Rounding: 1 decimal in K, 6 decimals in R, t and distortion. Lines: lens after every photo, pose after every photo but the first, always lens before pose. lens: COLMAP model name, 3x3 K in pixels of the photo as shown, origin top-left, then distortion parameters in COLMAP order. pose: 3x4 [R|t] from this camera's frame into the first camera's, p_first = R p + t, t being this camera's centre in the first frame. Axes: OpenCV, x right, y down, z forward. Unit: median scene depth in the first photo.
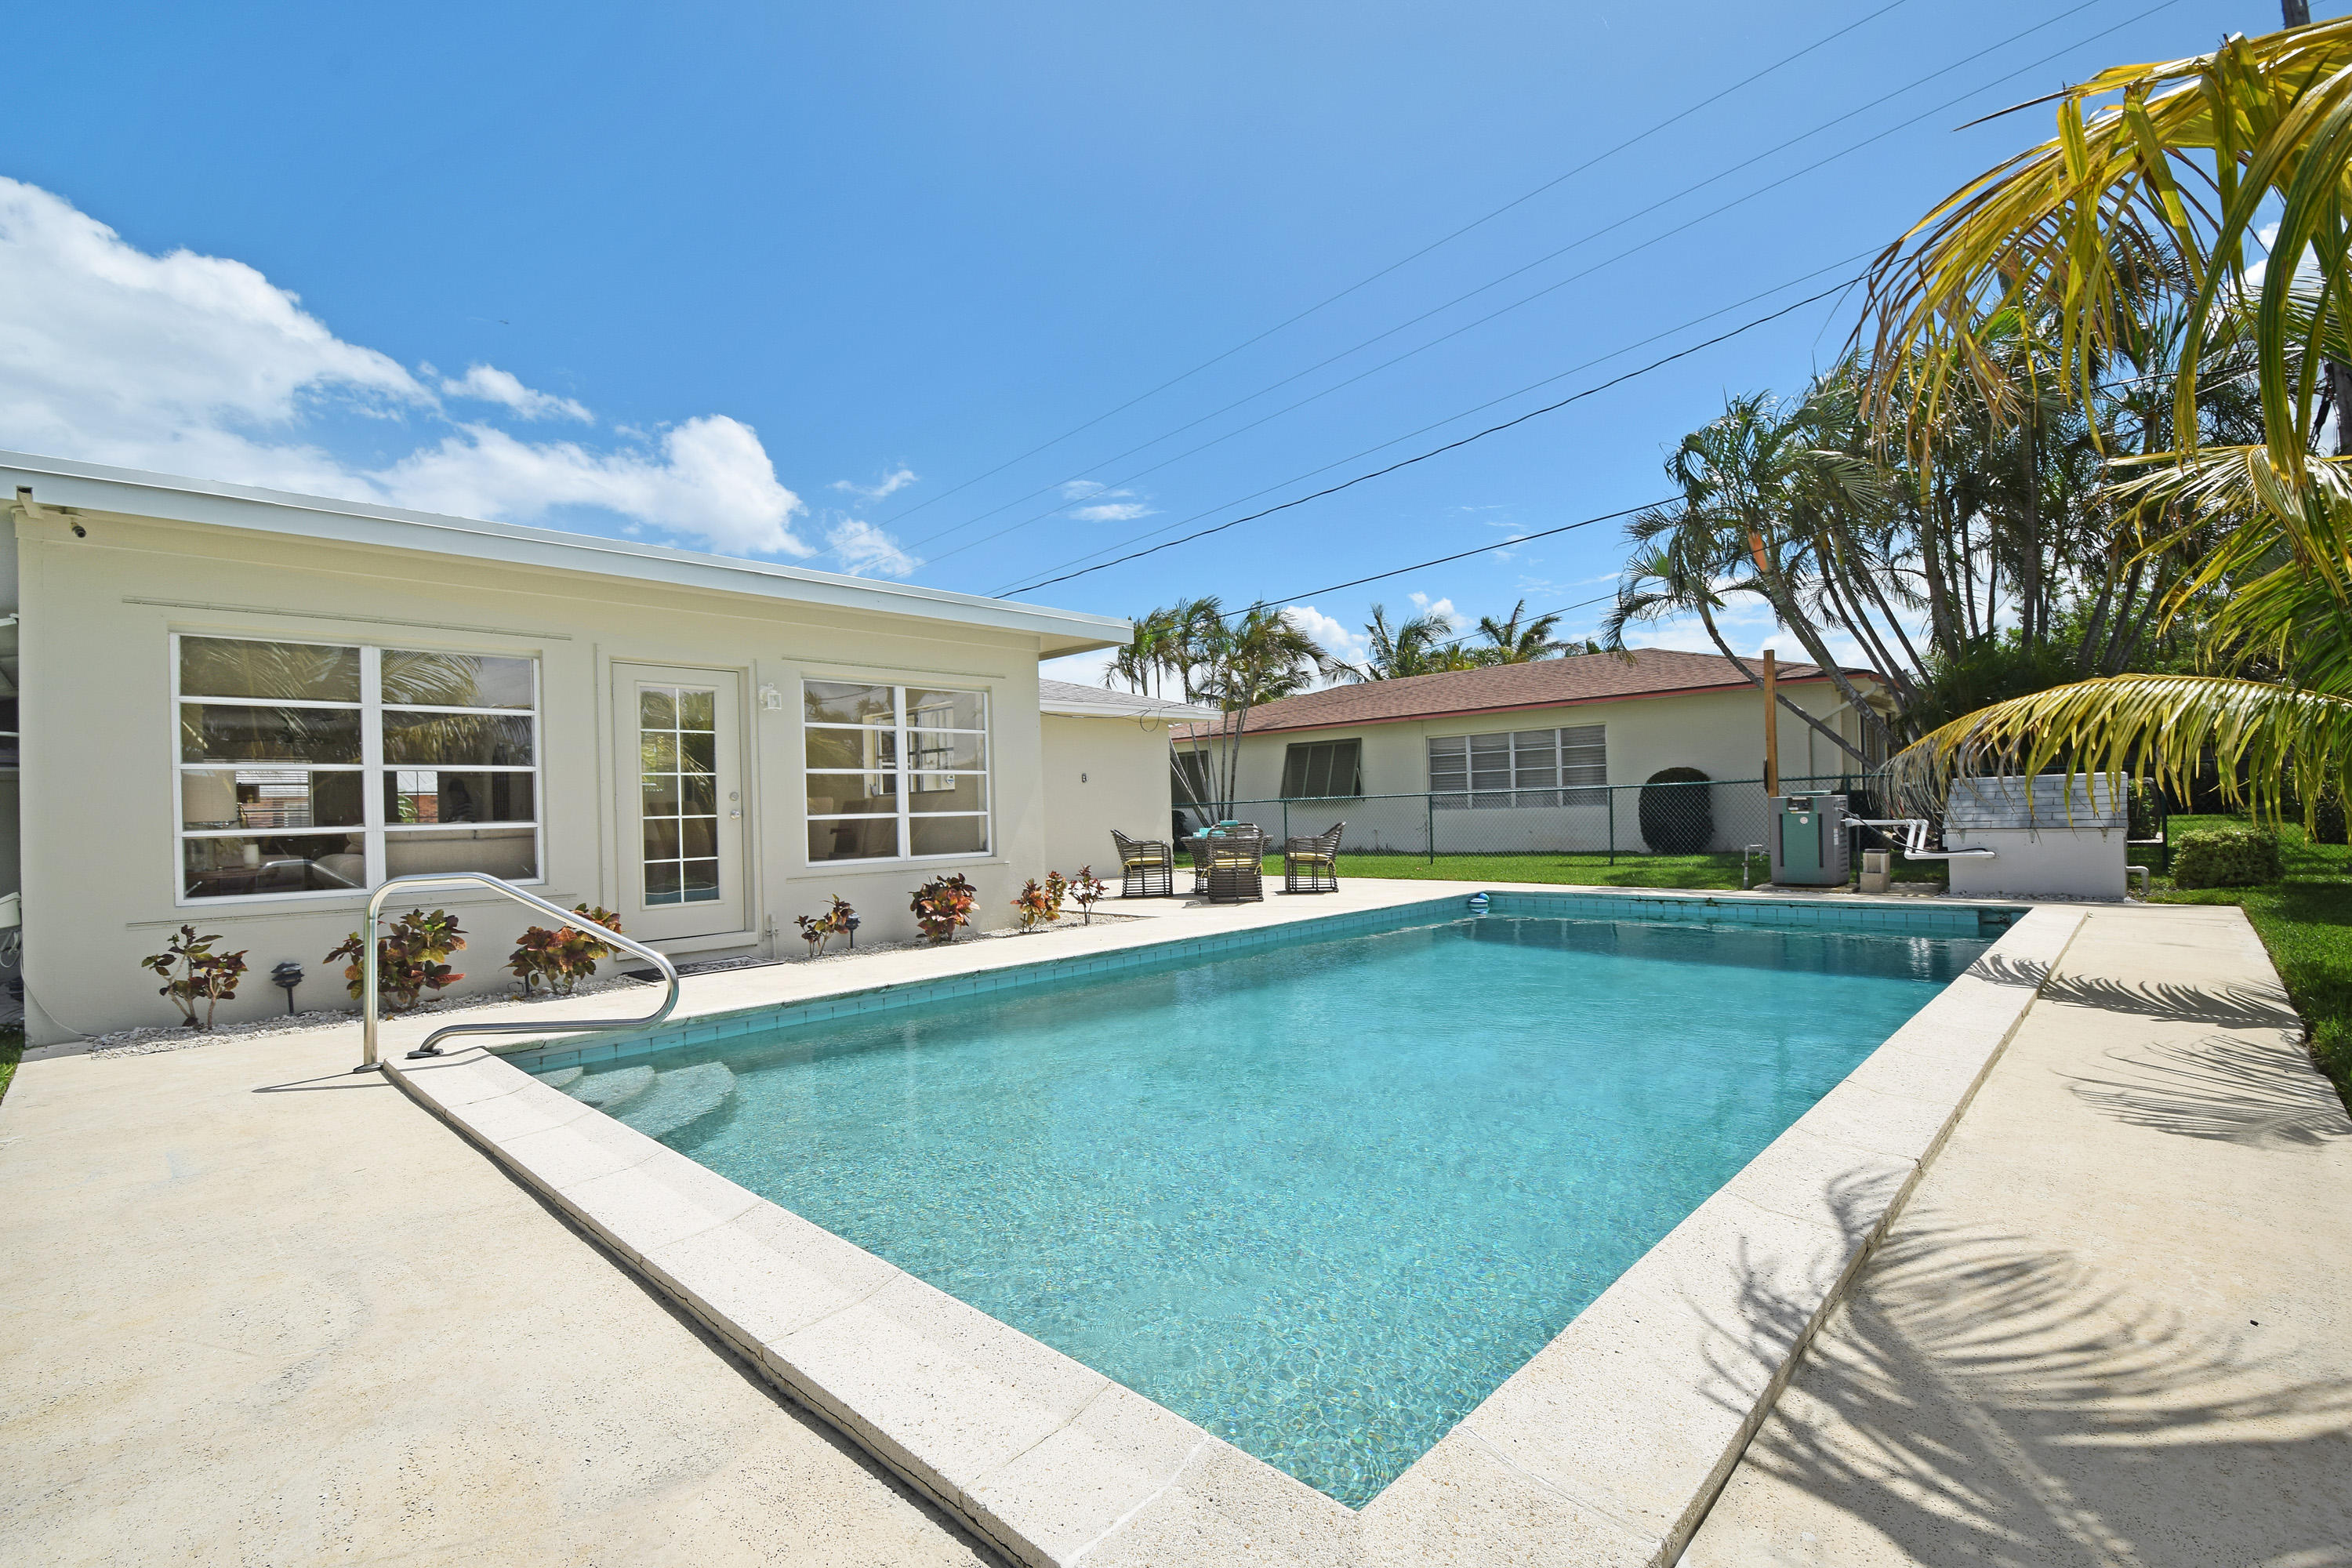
lens RADIAL K [[1050.0, 0, 1169.8], [0, 1050.0, 818.0], [0, 0, 1]] dist [0.003313, -0.014249]
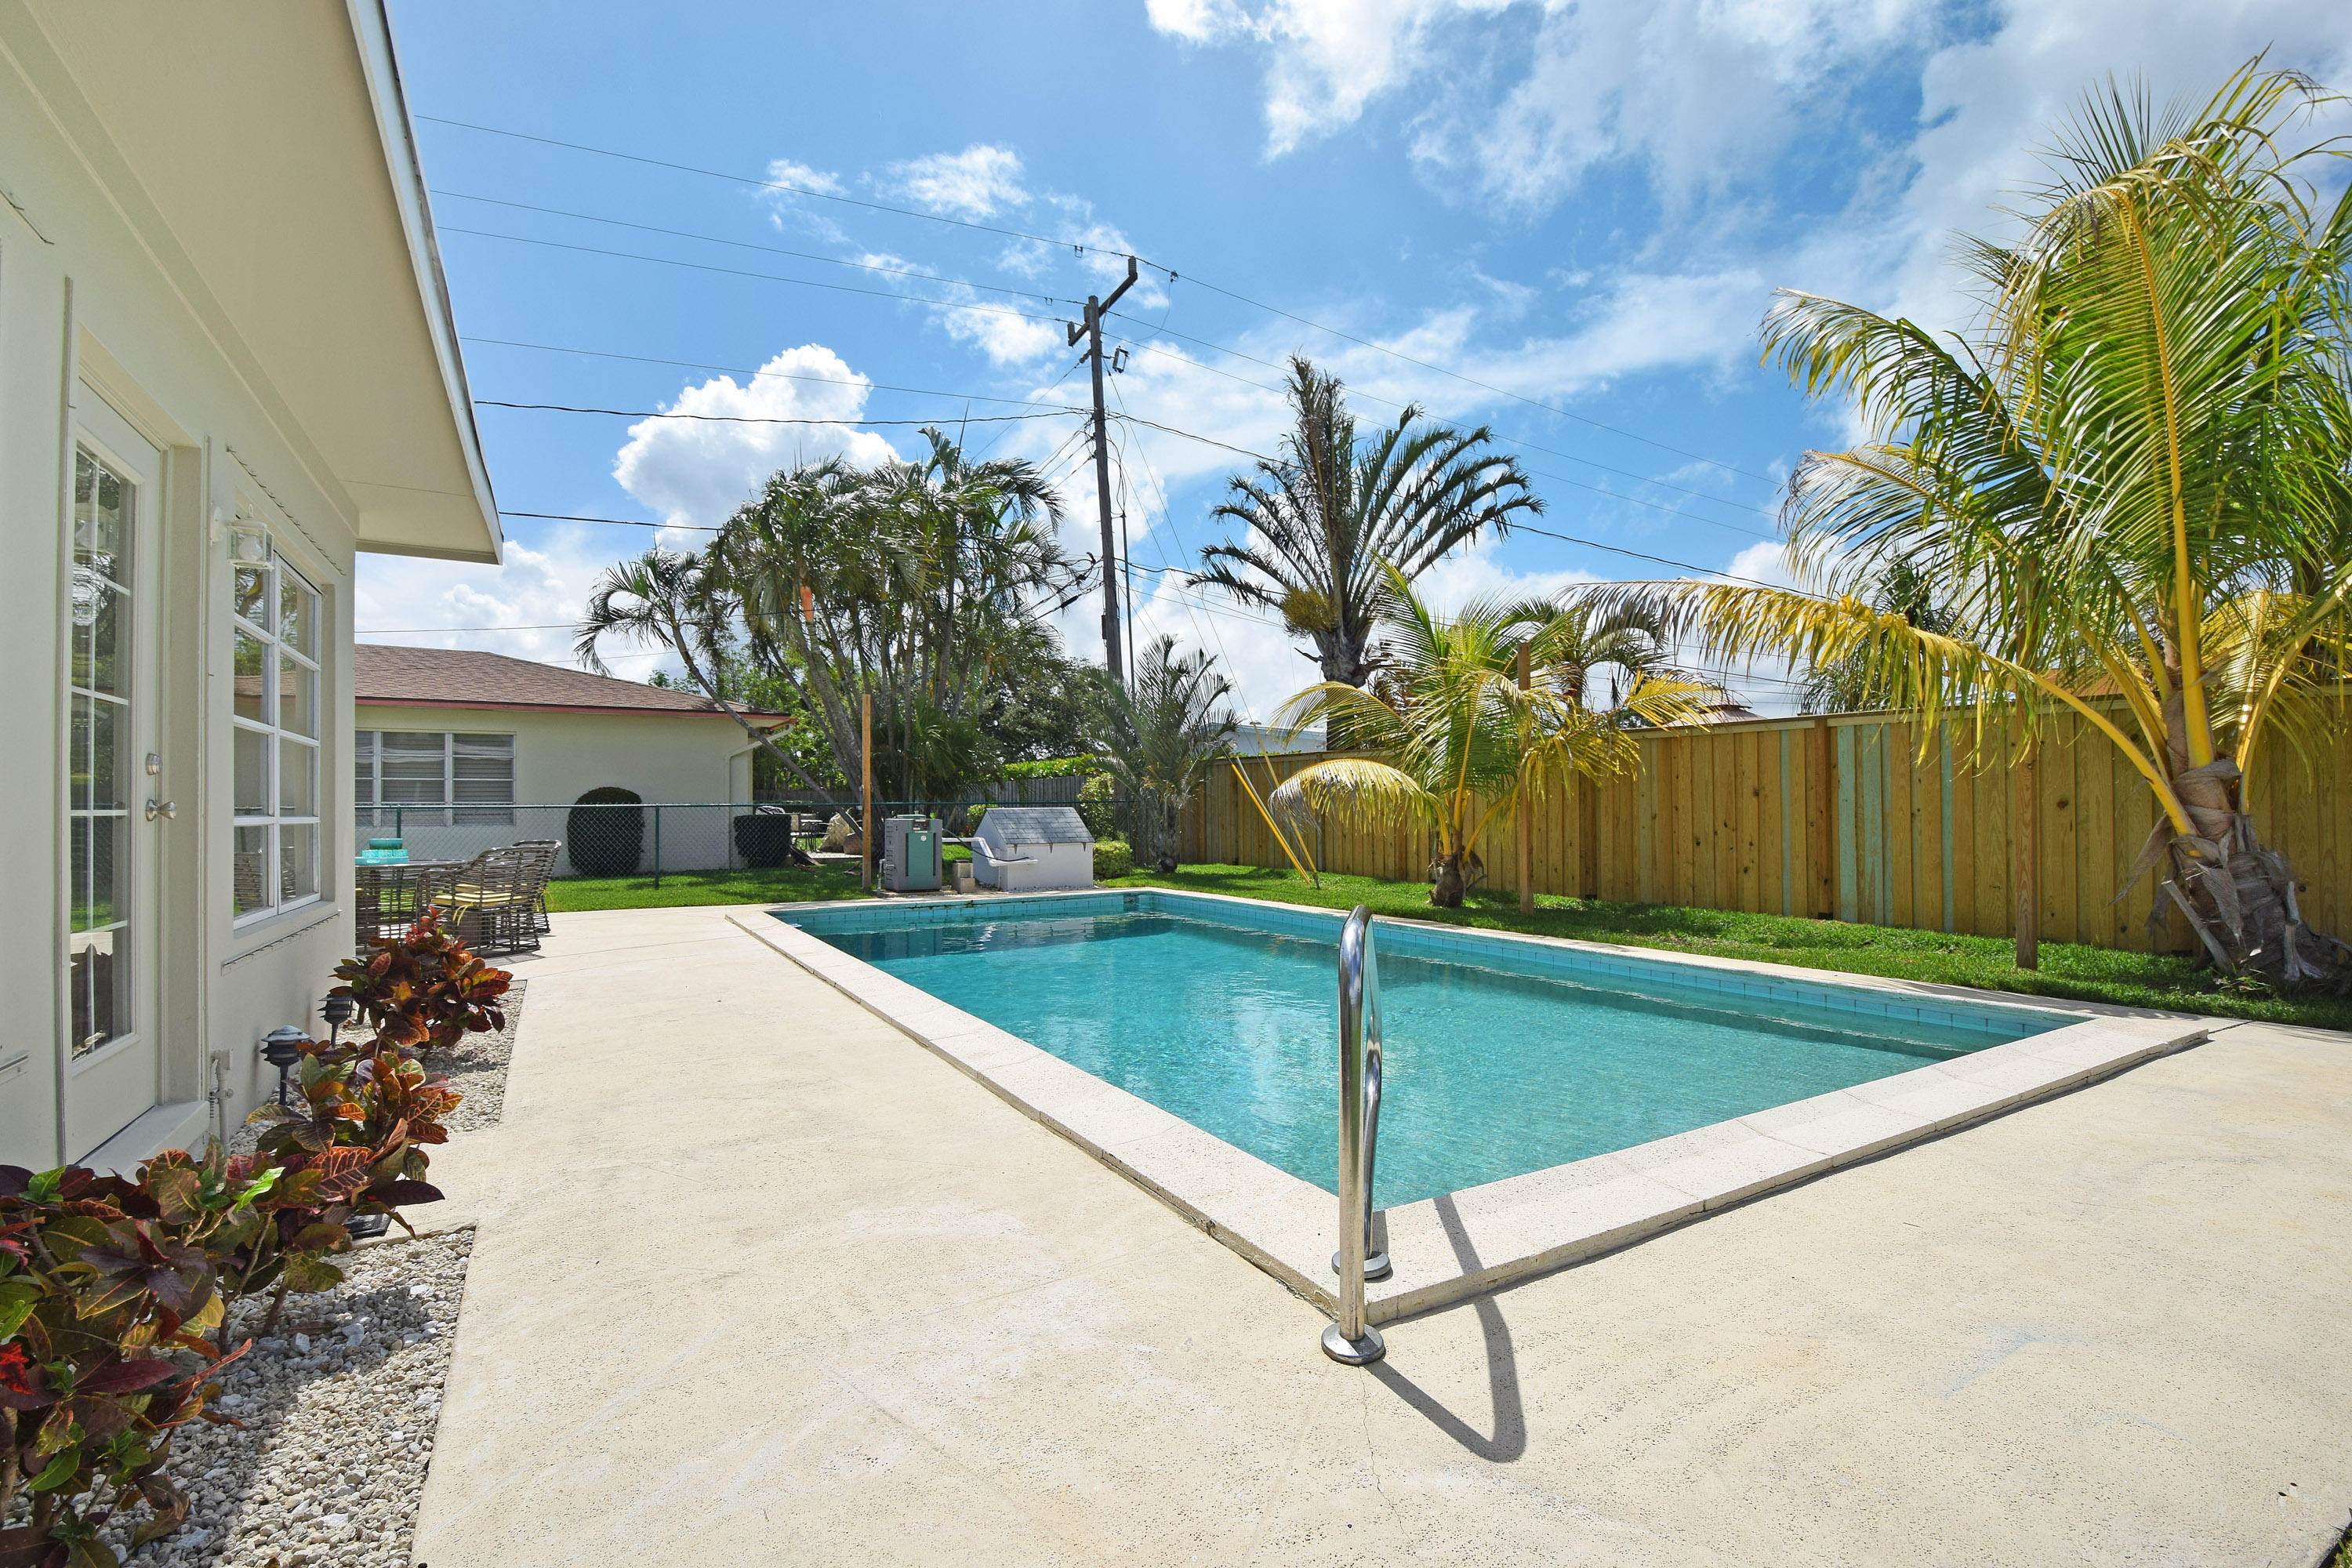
lens RADIAL K [[1043.1, 0, 1170.6], [0, 1043.1, 806.4], [0, 0, 1]] dist [-0.003241, -0.015305]
pose [[0.270468, 0.031278, 0.962221, -0.465338], [0.005463, 0.999406, -0.034023, 0.007888], [-0.962714, 0.014459, 0.270136, 0.358753]]
